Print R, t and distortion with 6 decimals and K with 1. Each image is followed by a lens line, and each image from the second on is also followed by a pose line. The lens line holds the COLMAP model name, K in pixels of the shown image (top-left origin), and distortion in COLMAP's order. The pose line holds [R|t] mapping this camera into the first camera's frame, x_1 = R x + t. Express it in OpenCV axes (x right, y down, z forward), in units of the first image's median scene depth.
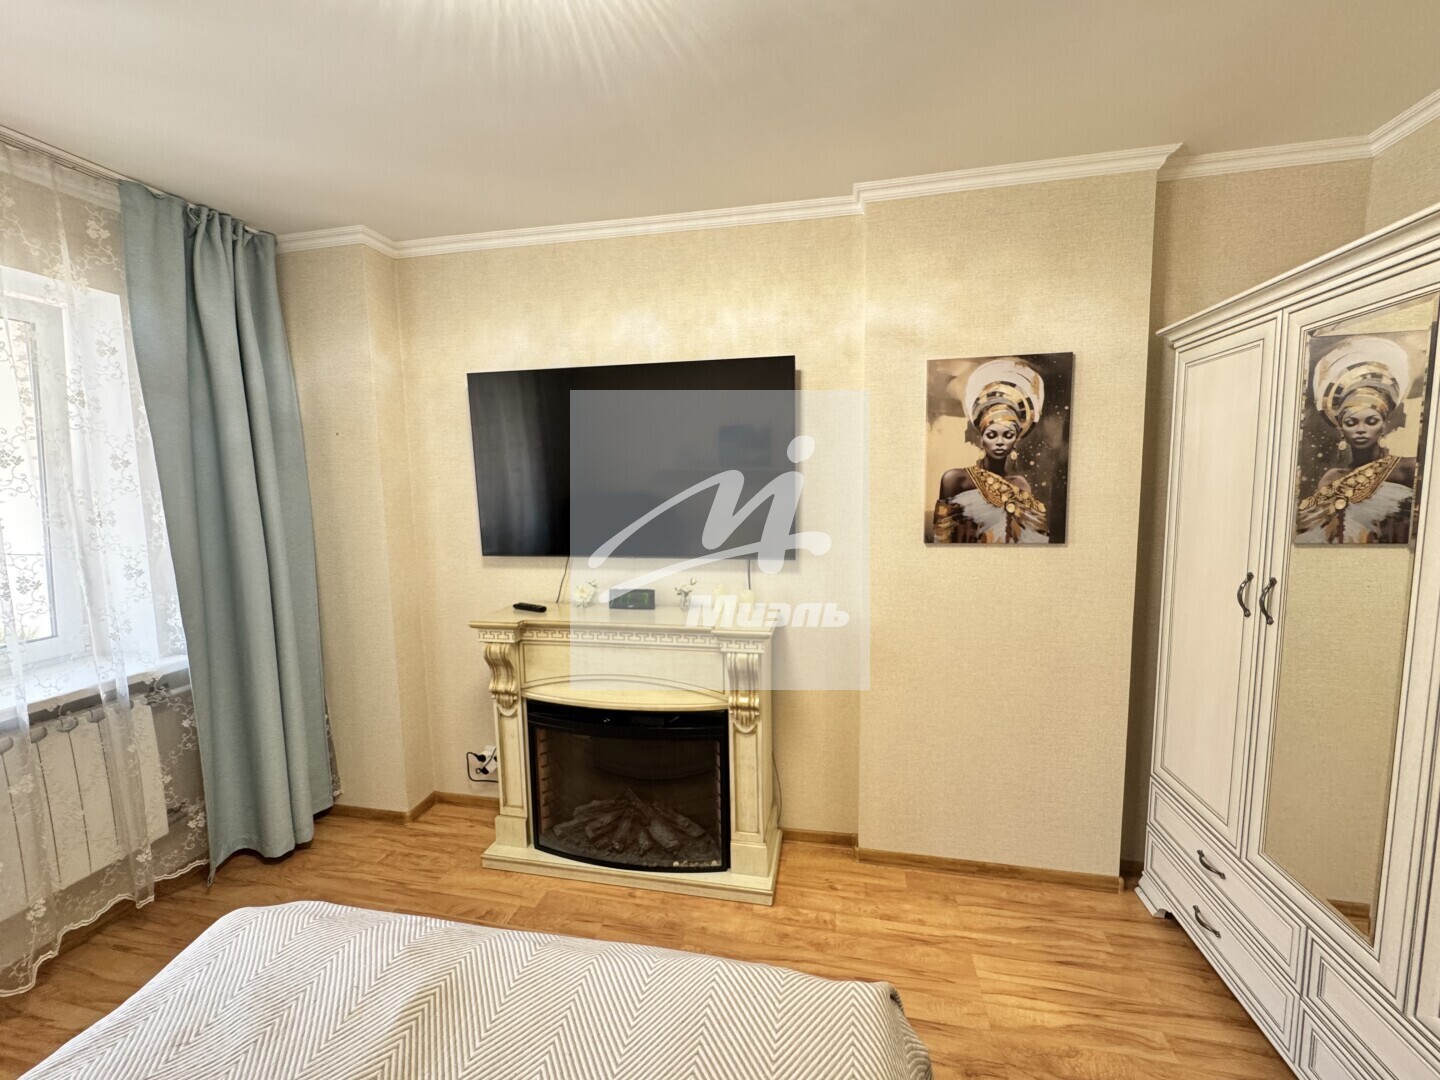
lens RADIAL K [[577.5, 0, 719.1], [0, 577.5, 538.9], [0, 0, 1]] dist [-0.005207, 0.000767]
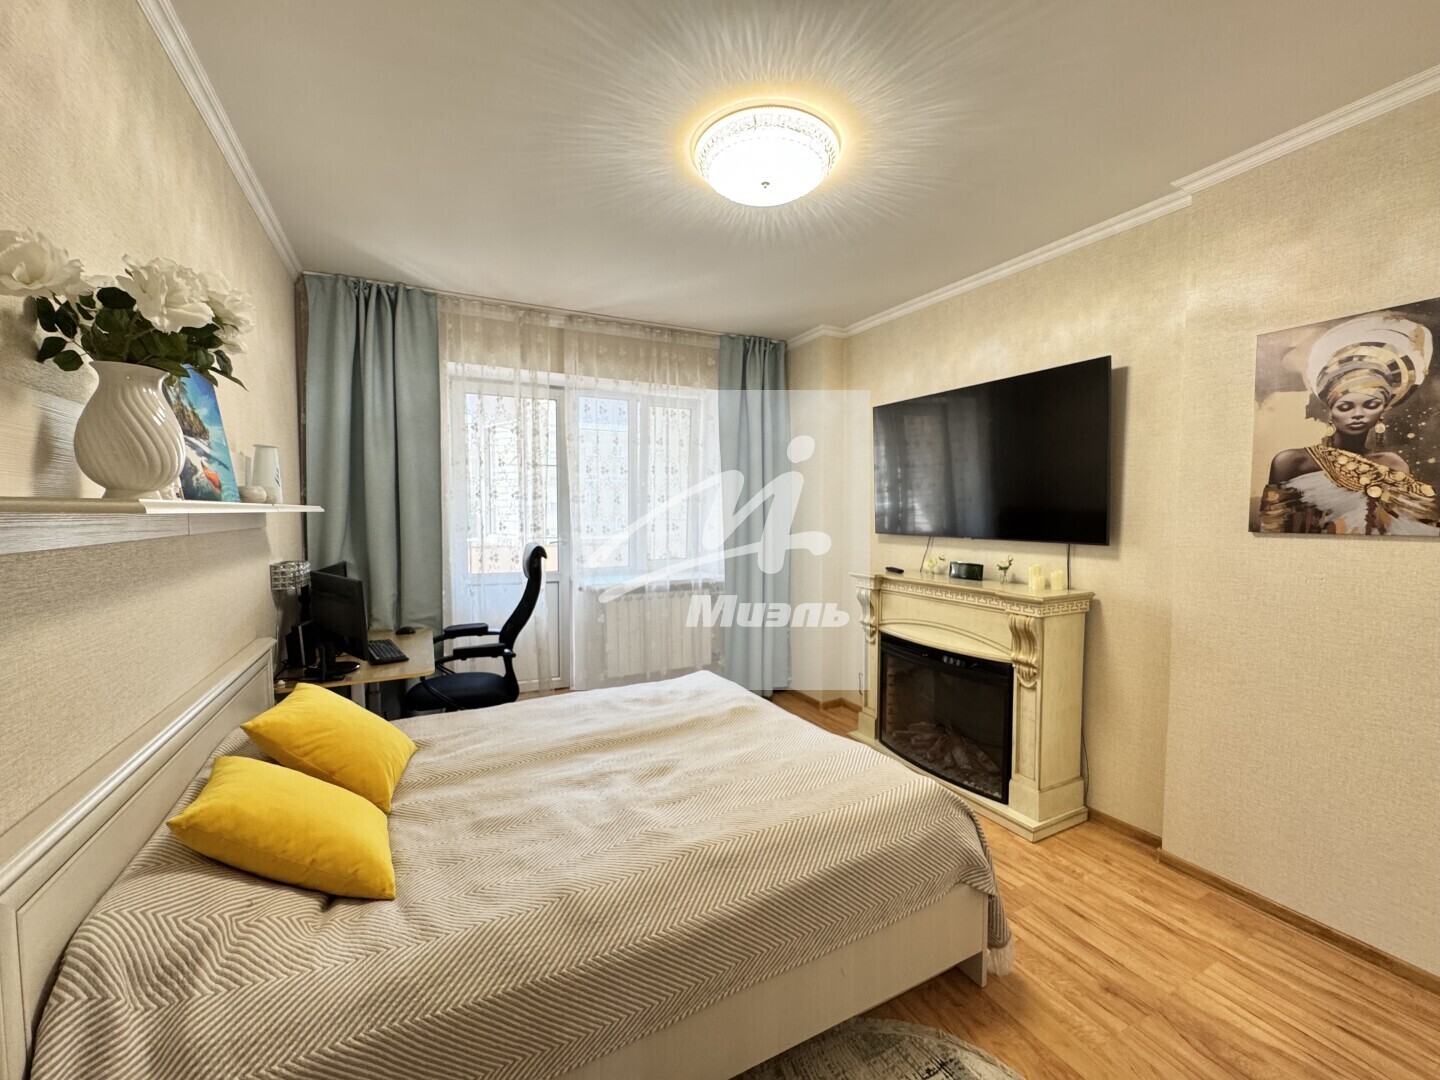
lens RADIAL K [[577.5, 0, 717.9], [0, 577.5, 539.6], [0, 0, 1]] dist [-0.005207, 0.000767]
pose [[0.628412, 0.056351, -0.775837, 0.543278], [-0.090701, 0.995878, -0.001133, 0.098403], [0.772575, 0.071081, 0.630932, -0.236566]]
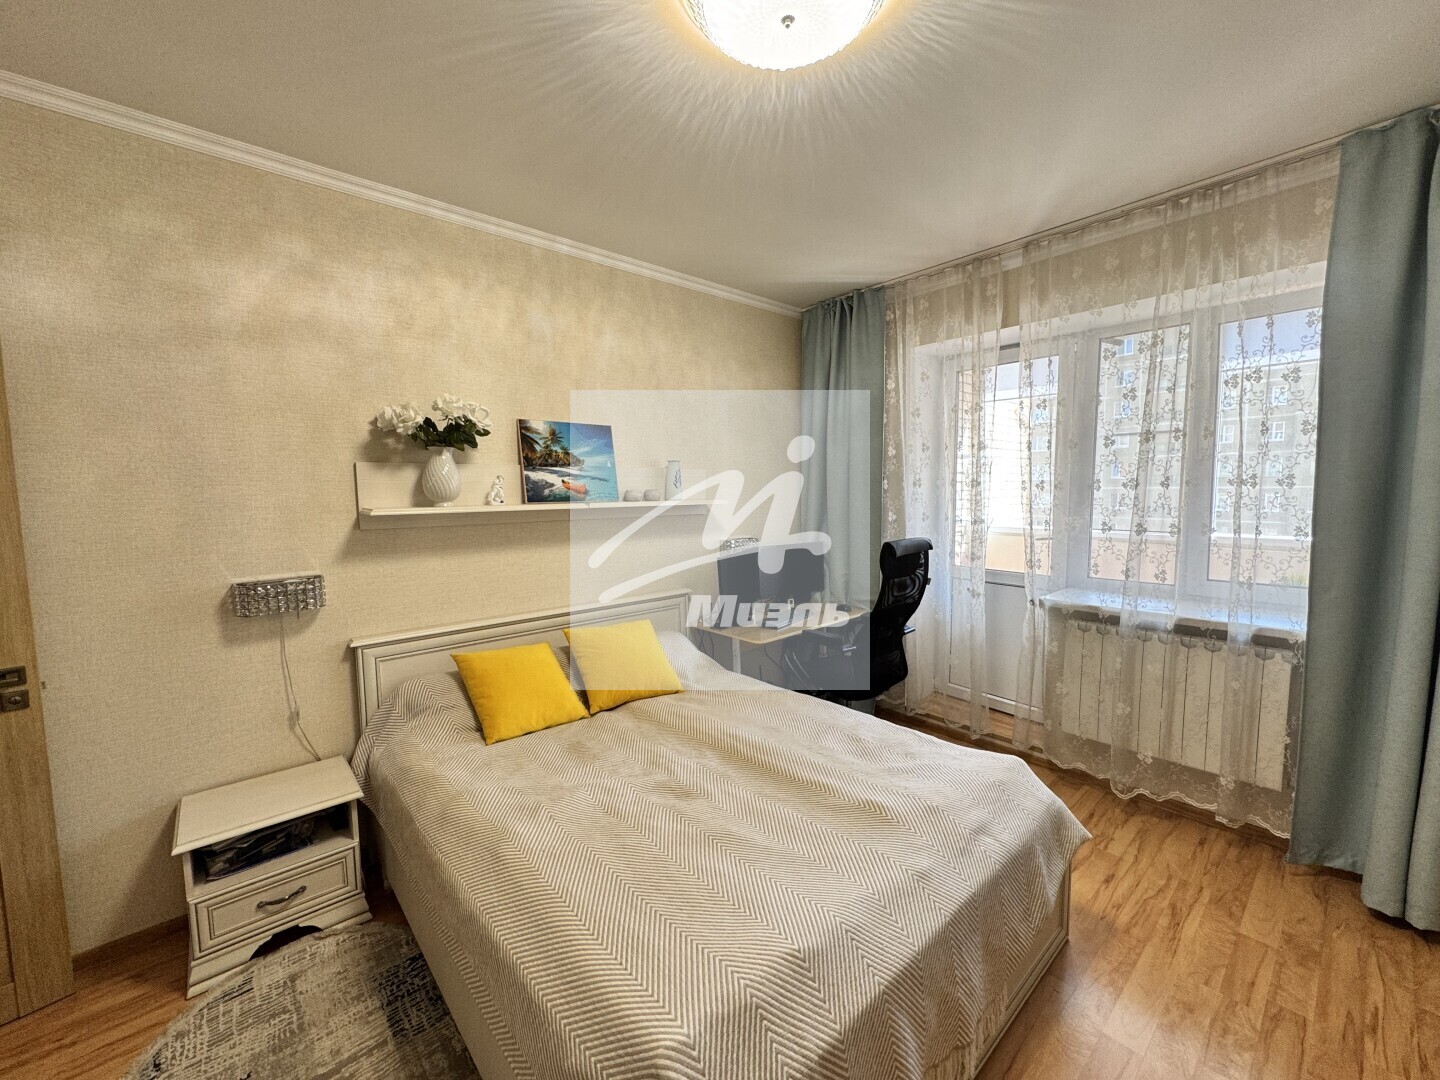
lens RADIAL K [[577.5, 0, 723.3], [0, 577.5, 541.0], [0, 0, 1]] dist [-0.005207, 0.000767]
pose [[-0.591494, 0.095225, -0.800666, 0.416138], [-0.060358, 0.984987, 0.161736, -0.033535], [0.804047, 0.143992, -0.576866, 0.739727]]
